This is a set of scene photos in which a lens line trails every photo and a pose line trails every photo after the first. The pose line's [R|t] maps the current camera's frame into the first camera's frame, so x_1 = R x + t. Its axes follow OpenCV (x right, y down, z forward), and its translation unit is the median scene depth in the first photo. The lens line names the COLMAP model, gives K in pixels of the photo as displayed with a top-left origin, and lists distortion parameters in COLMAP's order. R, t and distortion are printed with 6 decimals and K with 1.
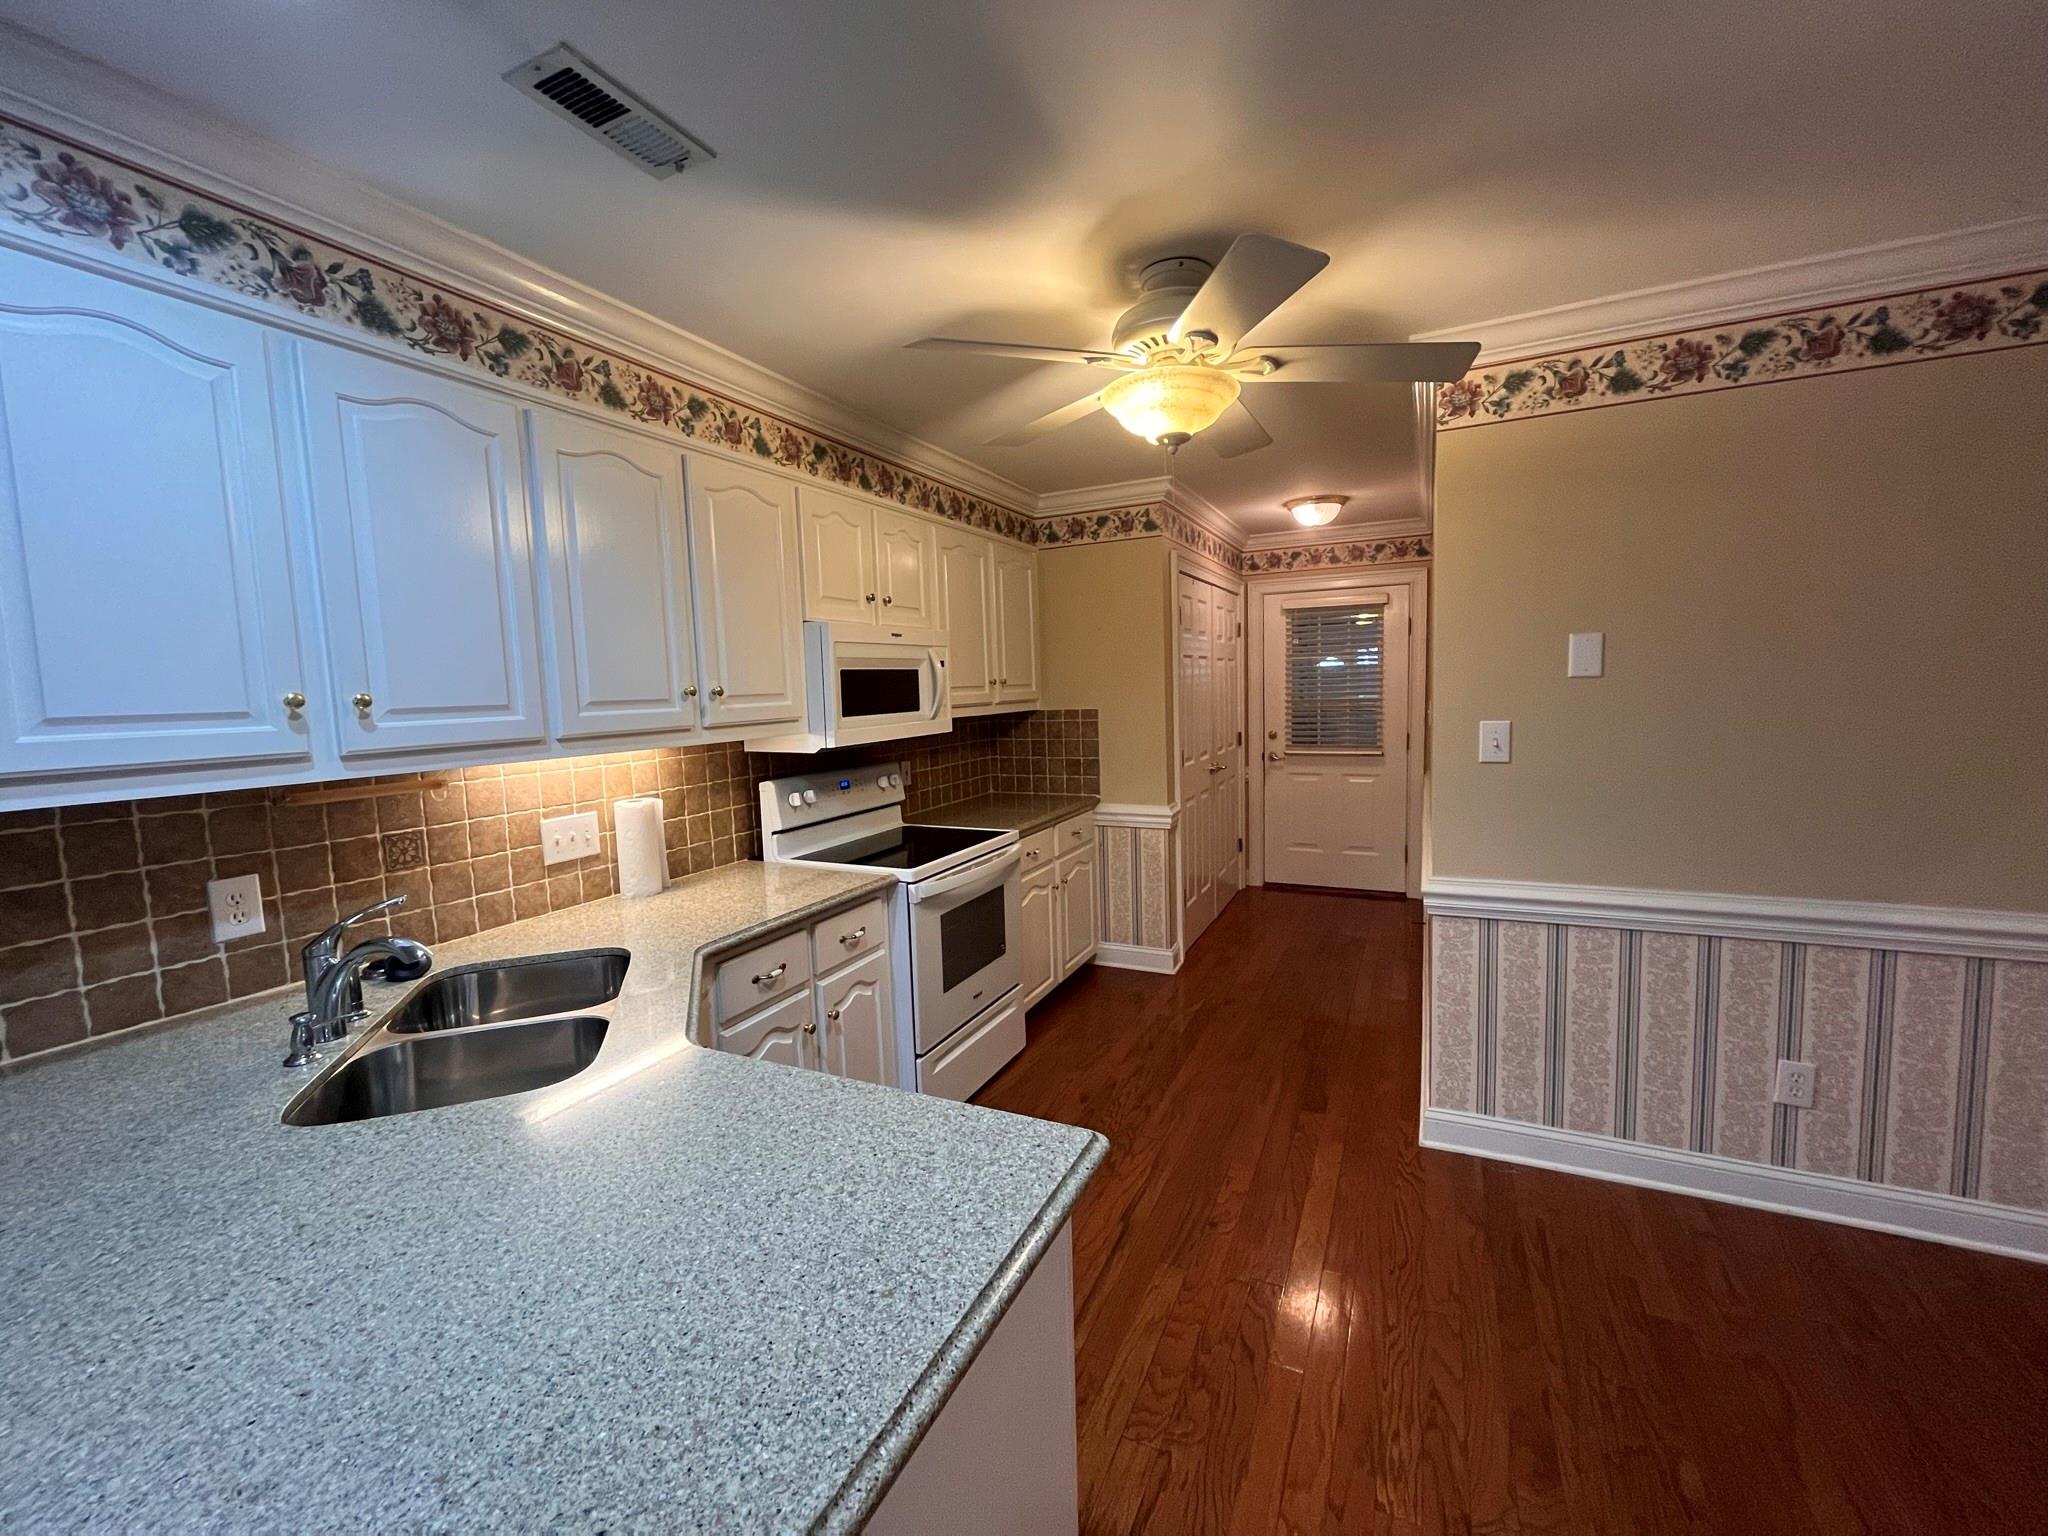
lens RADIAL K [[824.5, 0, 1020.7], [0, 824.5, 760.8], [0, 0, 1]] dist [-0.004018, 0.000146]
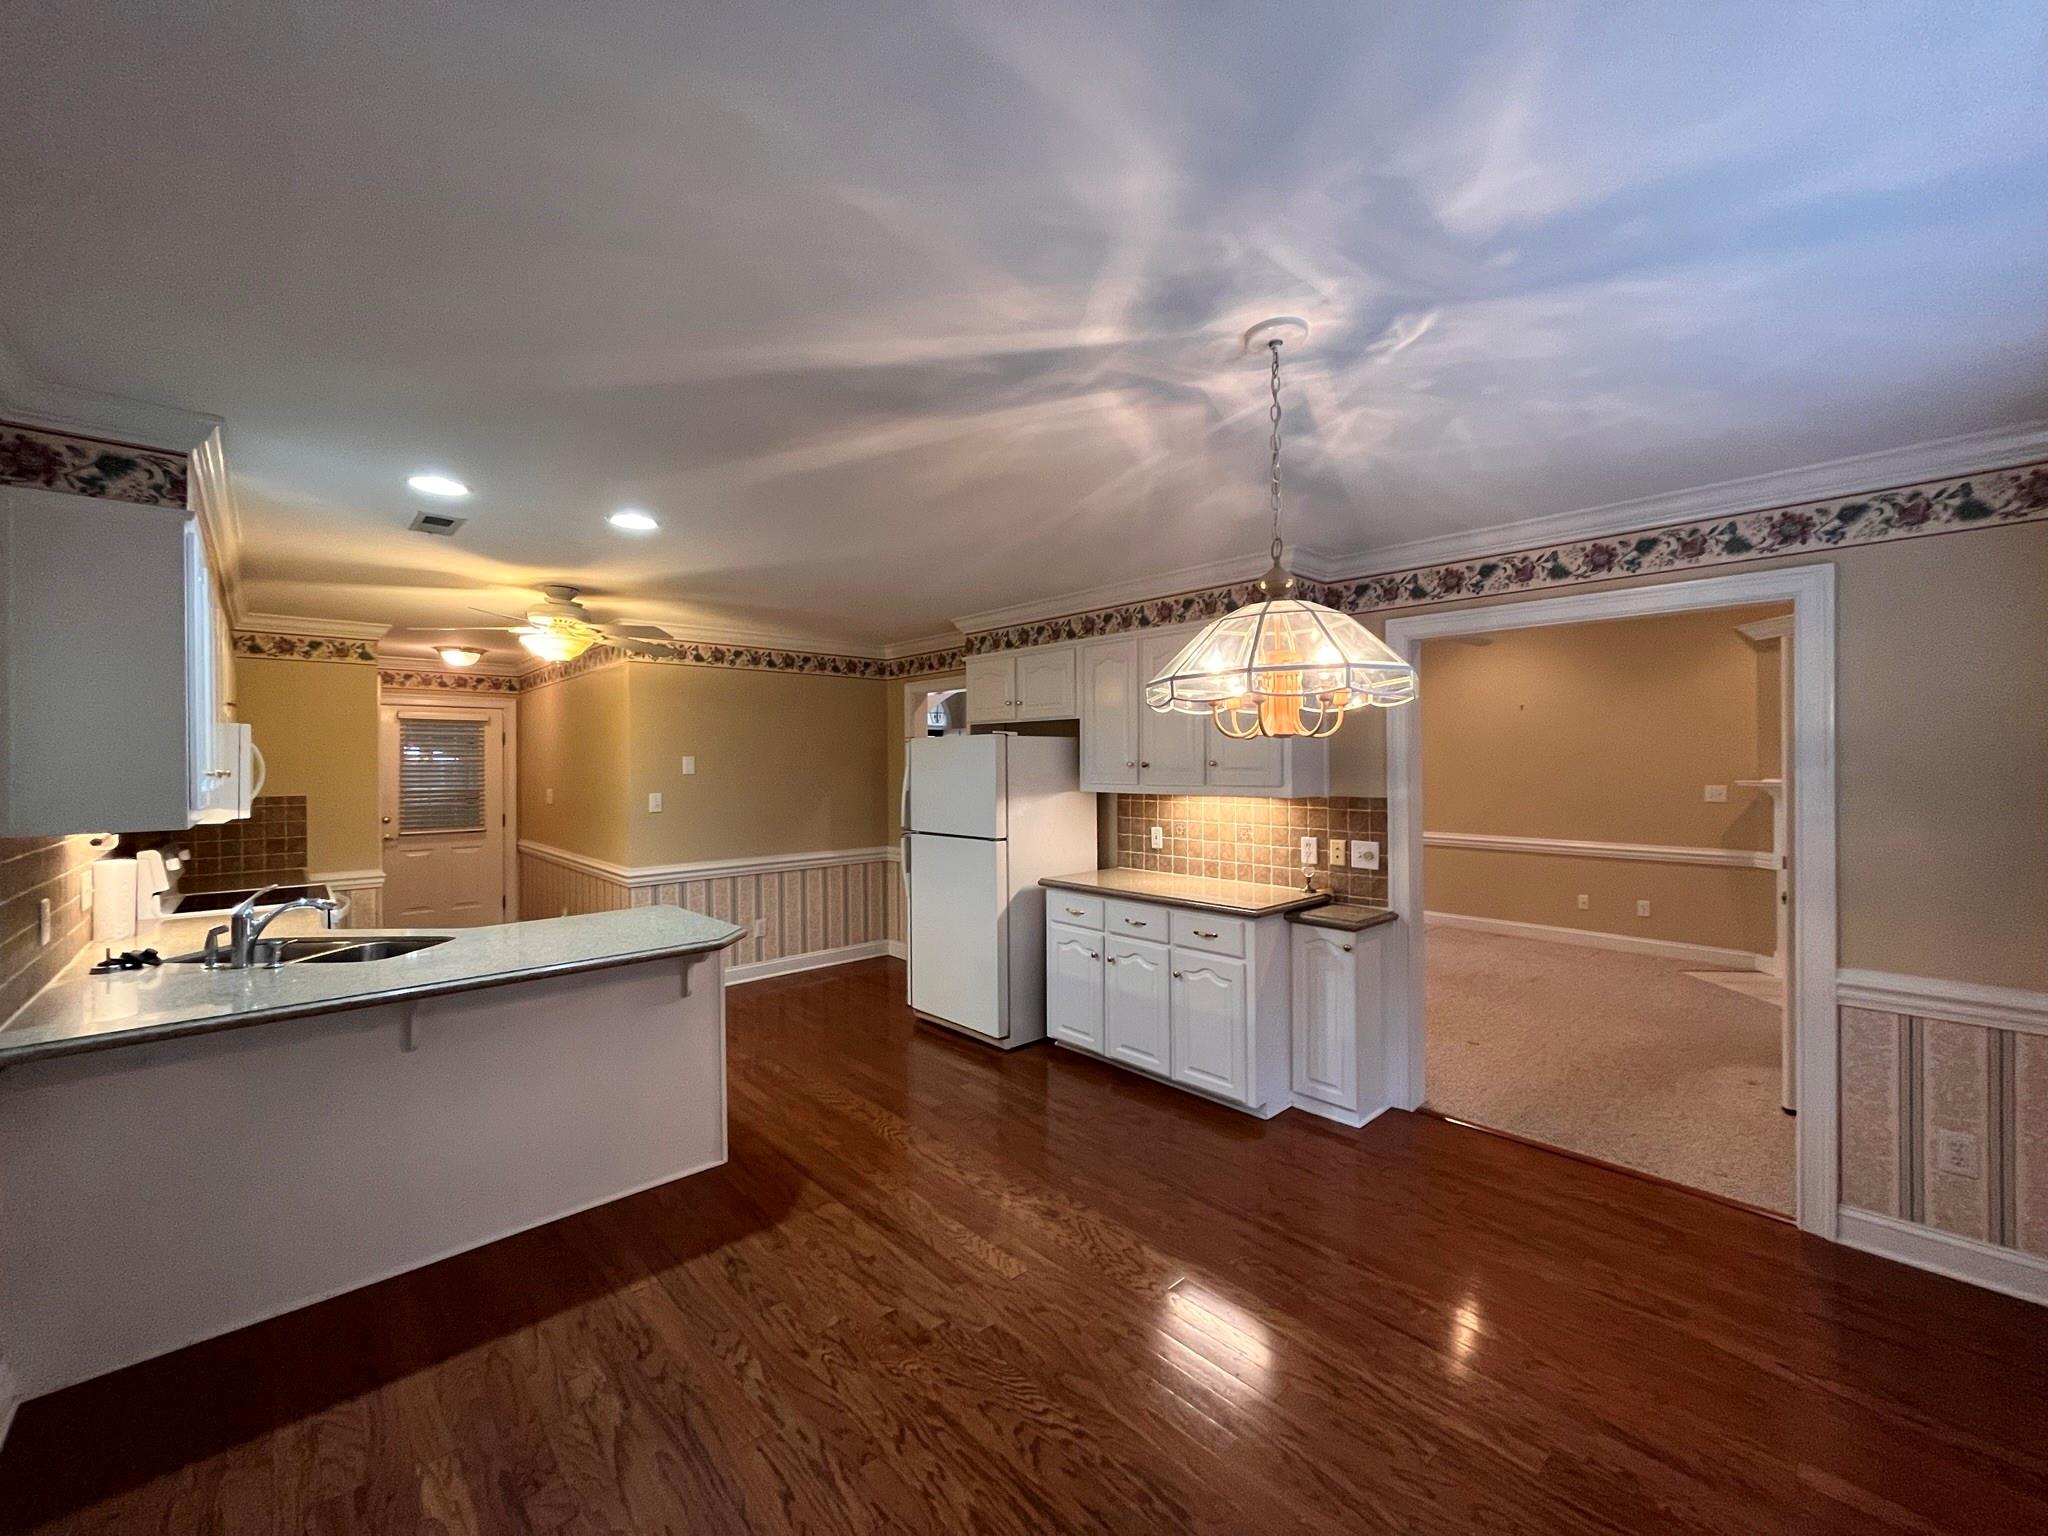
lens RADIAL K [[824.5, 0, 1021.8], [0, 824.5, 763.8], [0, 0, 1]] dist [-0.004018, 0.000146]
pose [[0.364362, 0.029508, 0.930790, -1.127582], [0.081929, 0.994607, -0.063602, 0.093424], [-0.927647, 0.099433, 0.359979, -0.719586]]
